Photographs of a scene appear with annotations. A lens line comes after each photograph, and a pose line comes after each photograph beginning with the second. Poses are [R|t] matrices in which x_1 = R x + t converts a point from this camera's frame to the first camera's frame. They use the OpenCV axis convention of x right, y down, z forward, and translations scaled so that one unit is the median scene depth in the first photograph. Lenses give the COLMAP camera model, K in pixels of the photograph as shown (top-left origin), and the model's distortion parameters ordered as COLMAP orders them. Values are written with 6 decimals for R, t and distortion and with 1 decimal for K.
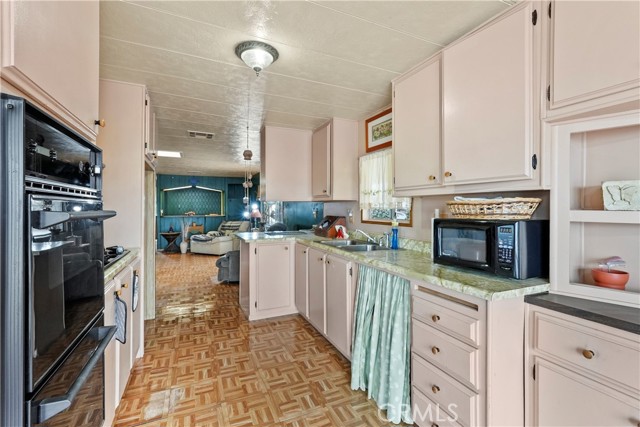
lens RADIAL K [[284.5, 0, 323.1], [0, 284.5, 208.8], [0, 0, 1]] dist [-0.013398, 0.007240]
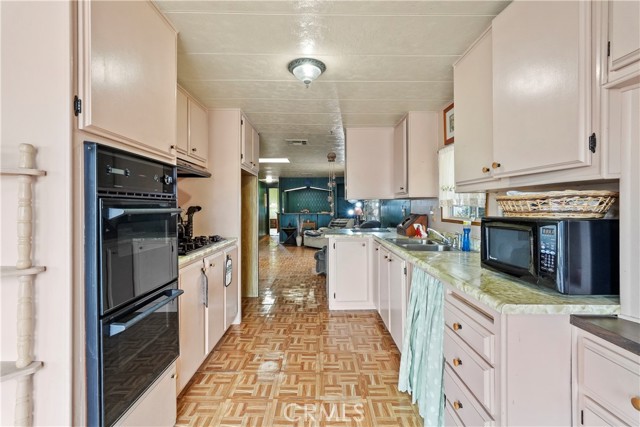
lens RADIAL K [[284.5, 0, 323.6], [0, 284.5, 207.7], [0, 0, 1]] dist [-0.013398, 0.007240]
pose [[0.911140, -0.003236, -0.412084, 0.286122], [0.004489, 0.999988, 0.002073, 0.002825], [0.412072, -0.003739, 0.911144, 0.002860]]
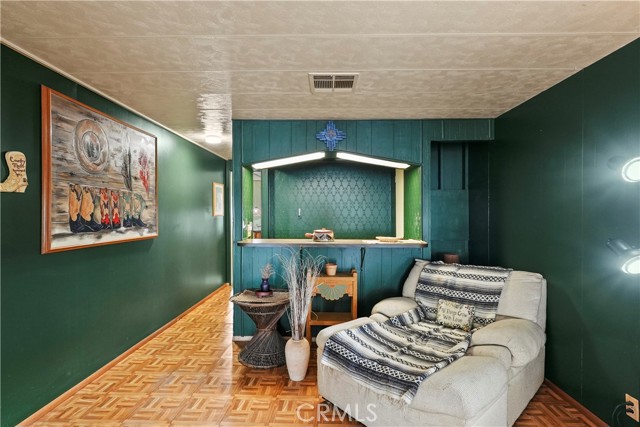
lens RADIAL K [[324.0, 0, 318.0], [0, 324.0, 212.5], [0, 0, 1]] dist [-0.004124, 0.000638]
pose [[0.894277, 0.001910, -0.447511, -1.355153], [-0.004726, 0.999975, -0.005178, -0.033718], [0.447490, 0.006746, 0.894264, 2.965929]]
